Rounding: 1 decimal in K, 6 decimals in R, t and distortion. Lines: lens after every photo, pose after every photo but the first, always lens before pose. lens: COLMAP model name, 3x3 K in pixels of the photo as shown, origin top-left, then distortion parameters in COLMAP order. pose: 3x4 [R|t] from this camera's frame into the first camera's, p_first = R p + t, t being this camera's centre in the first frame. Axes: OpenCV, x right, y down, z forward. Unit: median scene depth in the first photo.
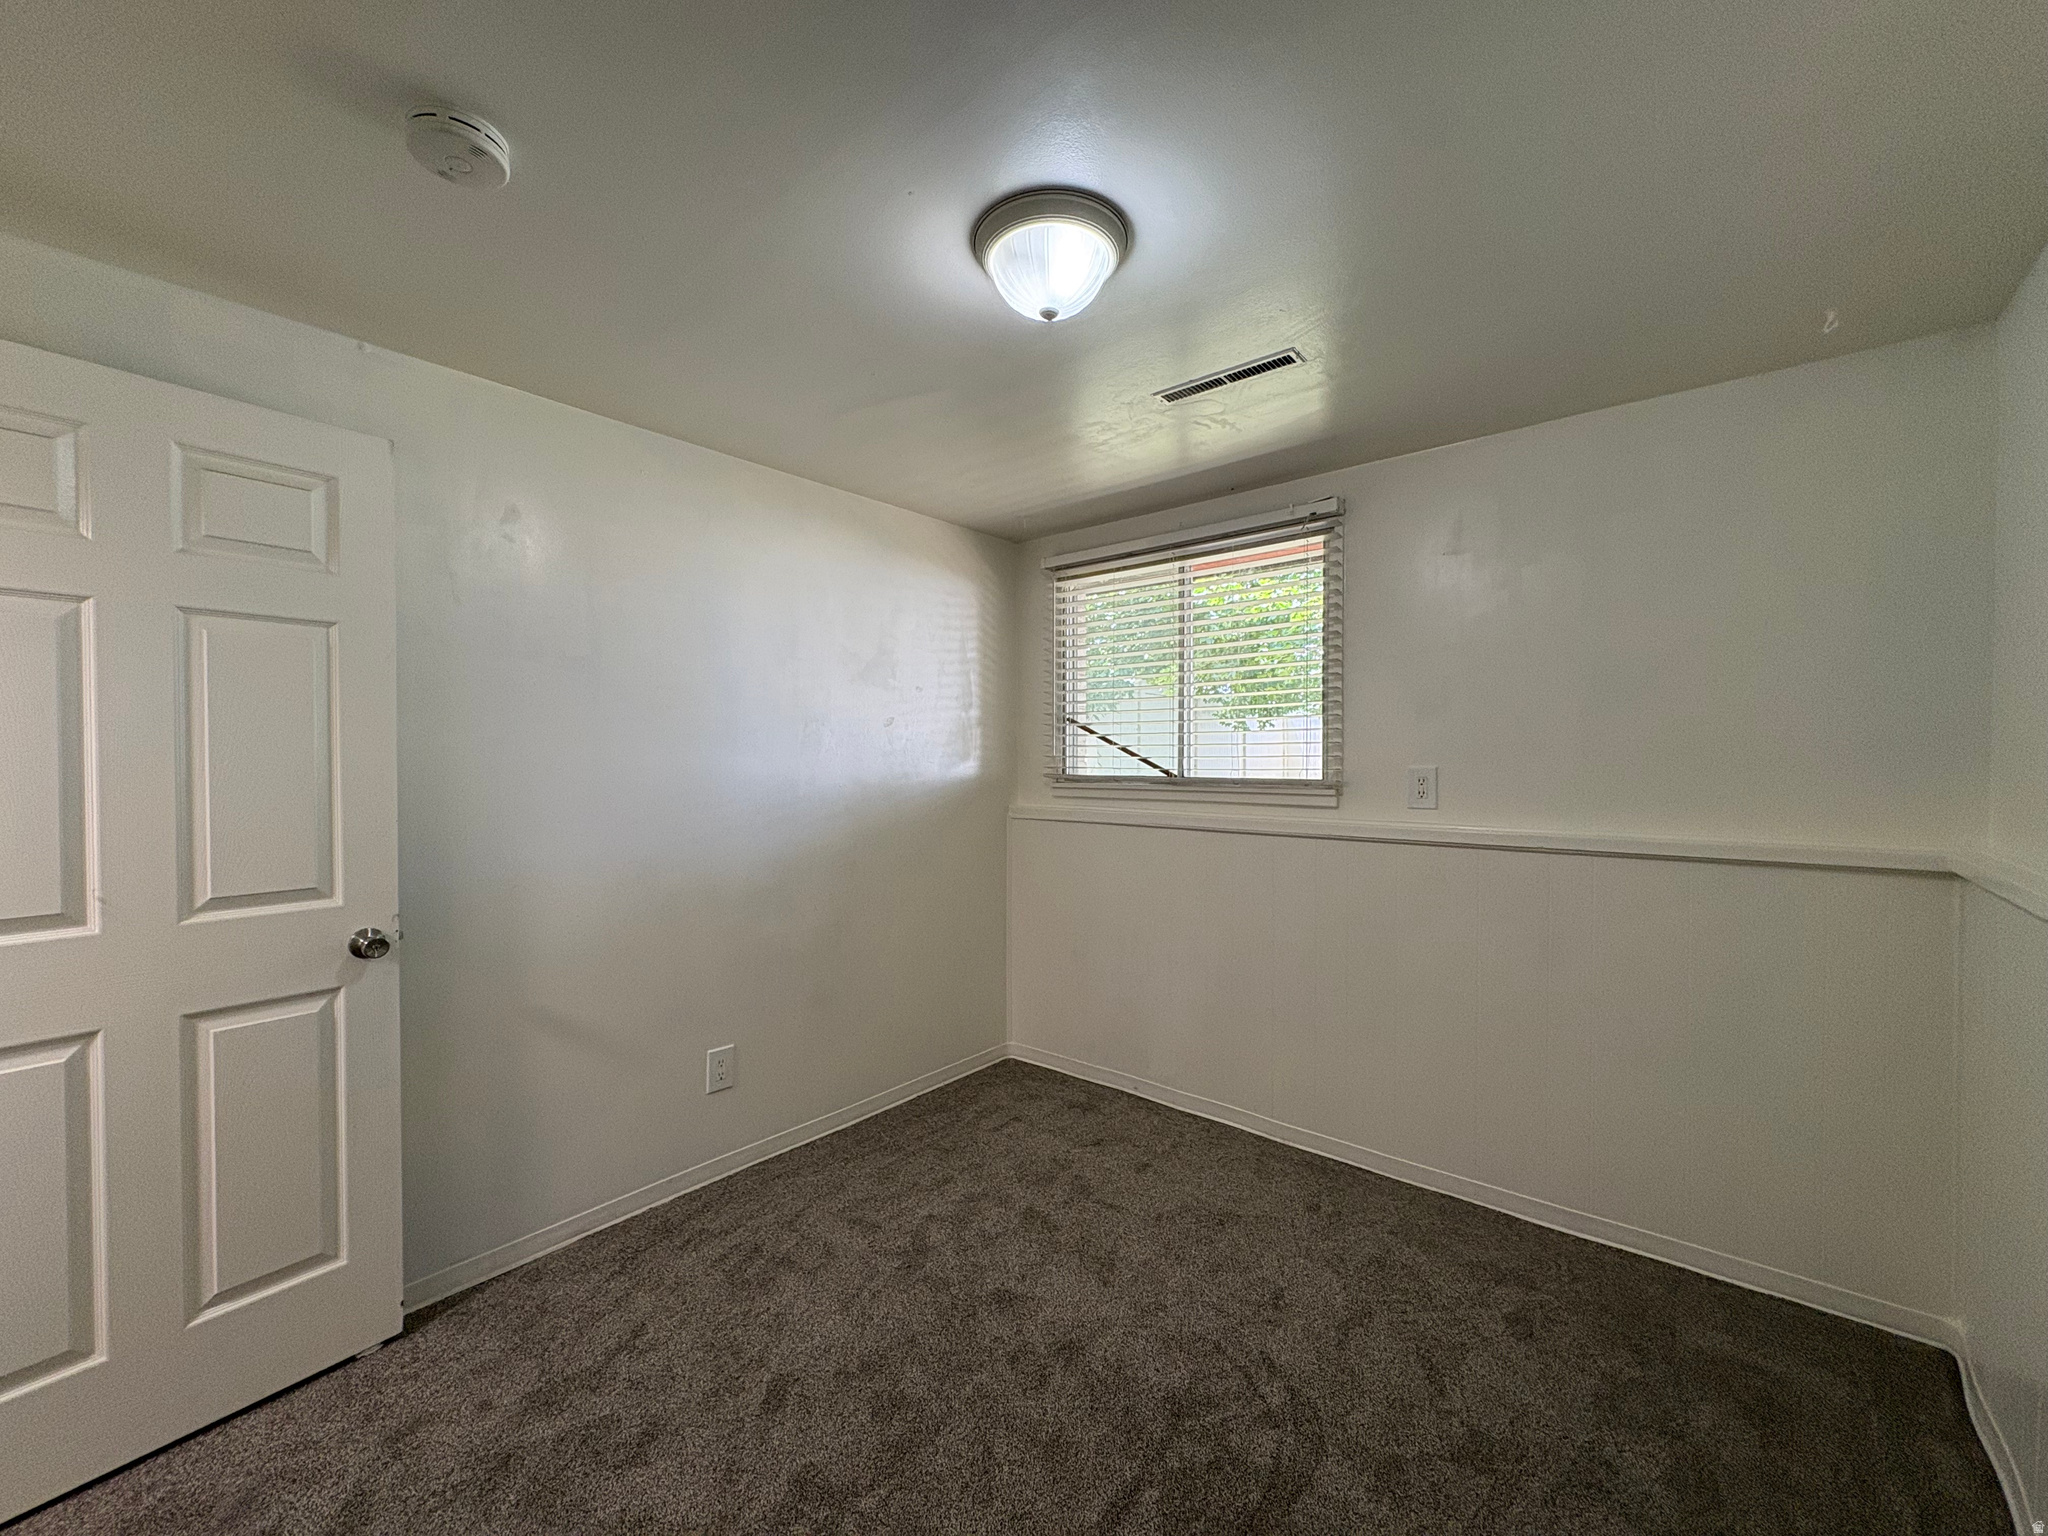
lens RADIAL K [[816.8, 0, 1021.9], [0, 816.8, 773.8], [0, 0, 1]] dist [0.000187, 0.000507]
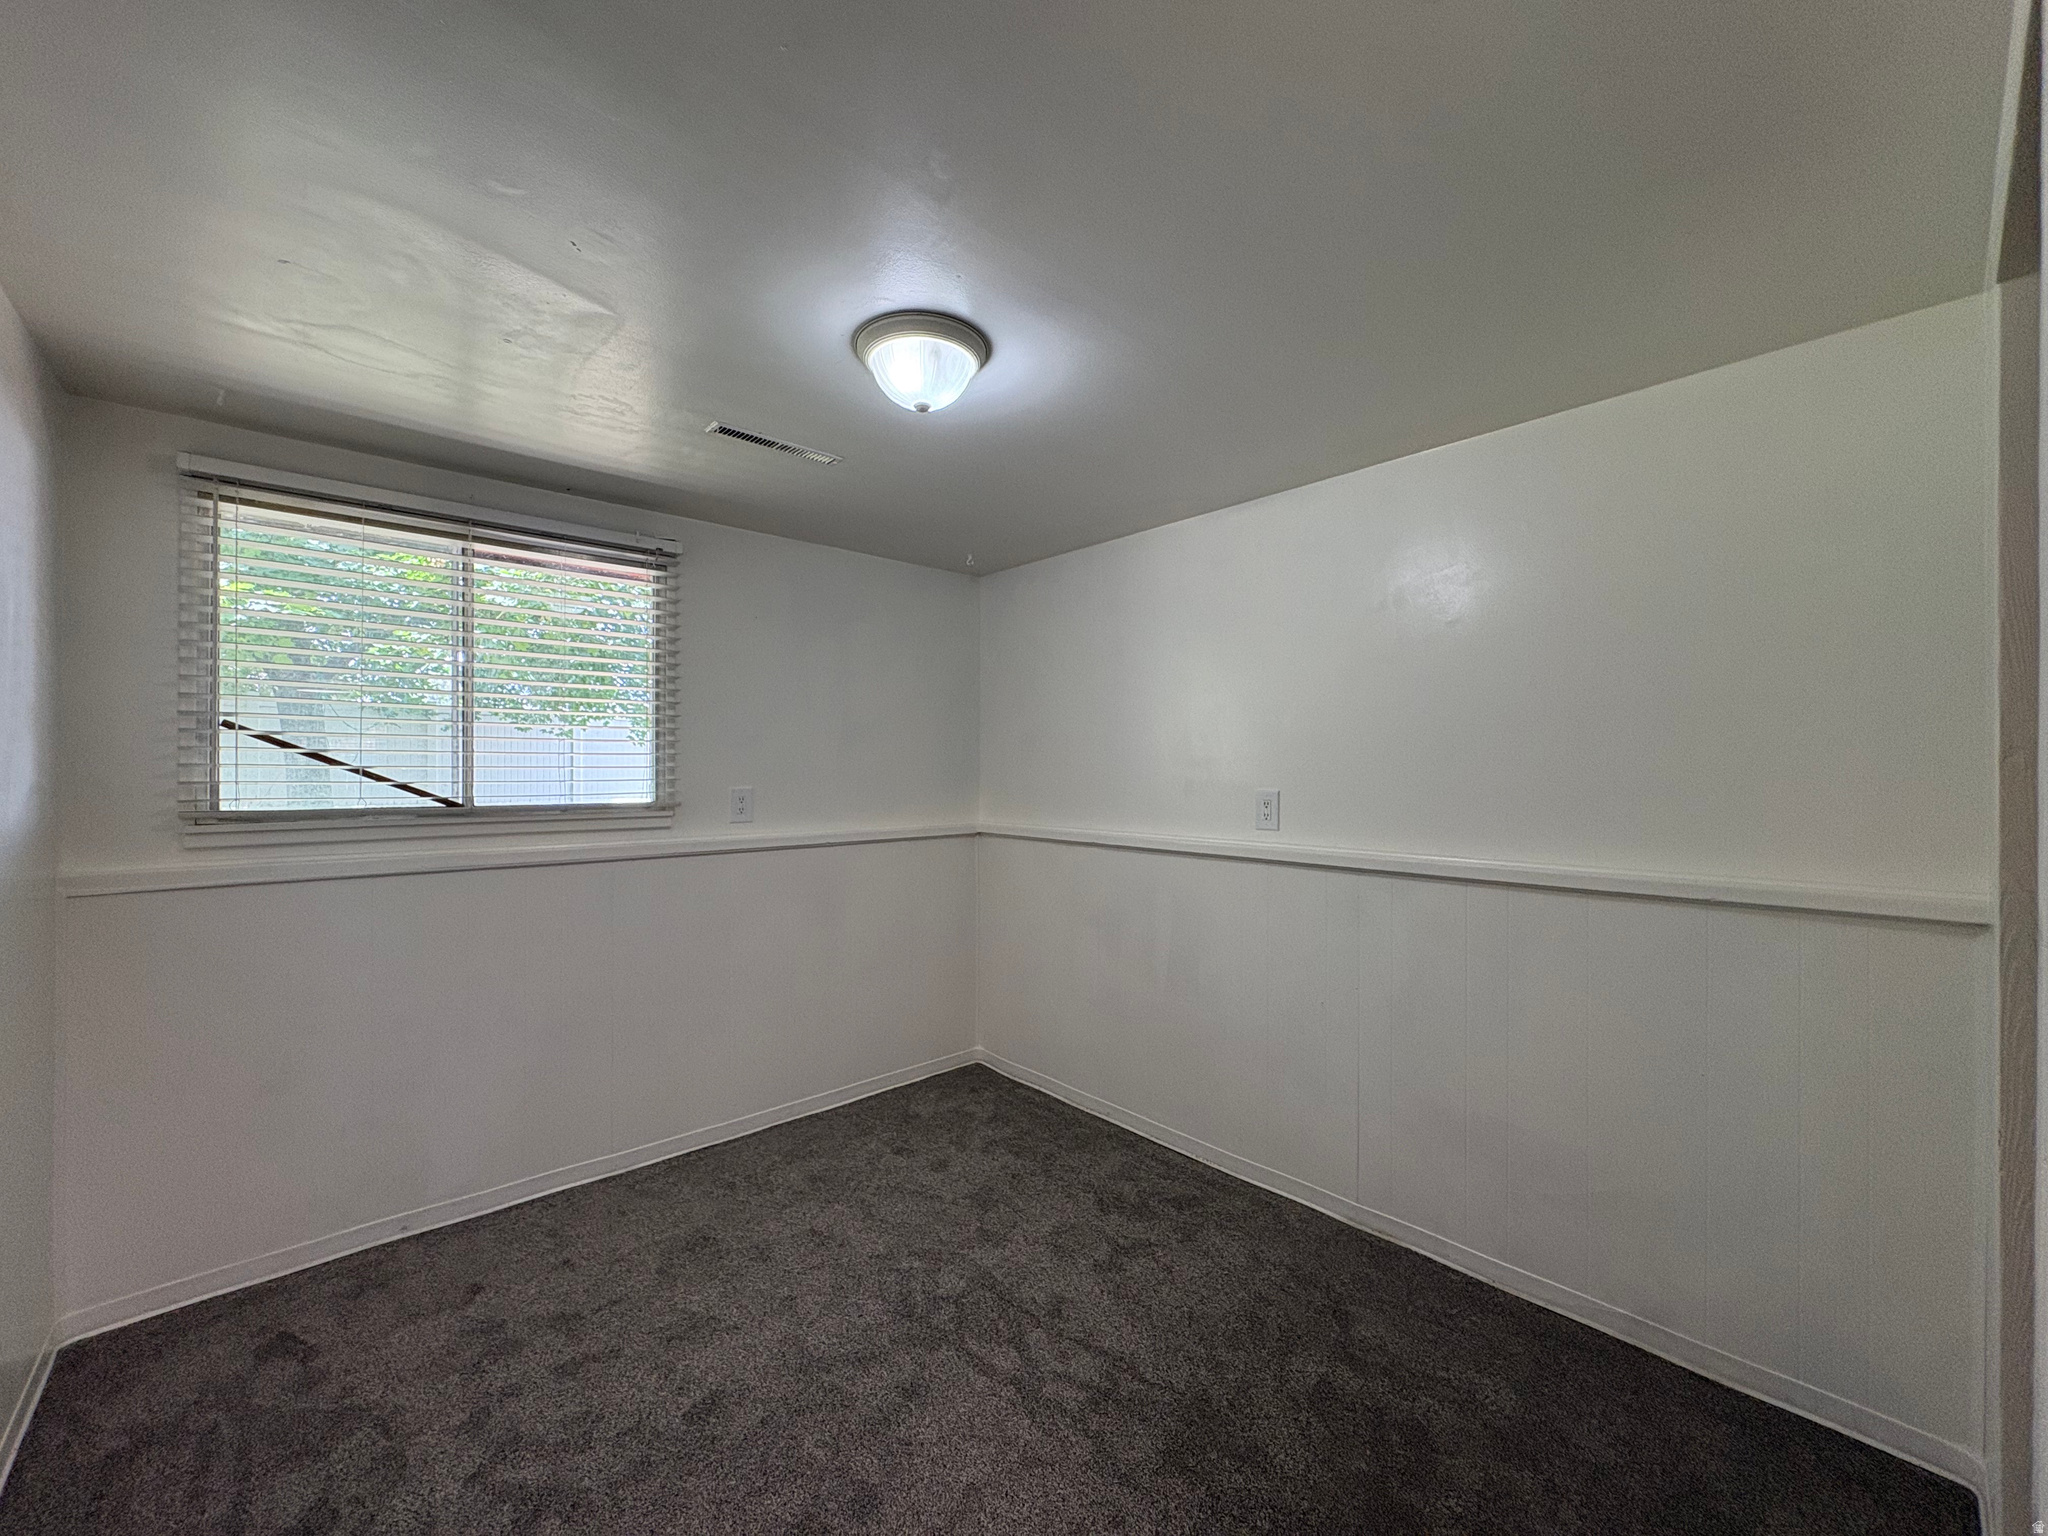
lens RADIAL K [[816.8, 0, 1027.8], [0, 816.8, 775.3], [0, 0, 1]] dist [0.000187, 0.000507]
pose [[0.126190, -0.002674, 0.992003, -0.572838], [0.022191, 0.999754, -0.000128, -0.015237], [-0.991758, 0.022030, 0.126218, 0.367362]]
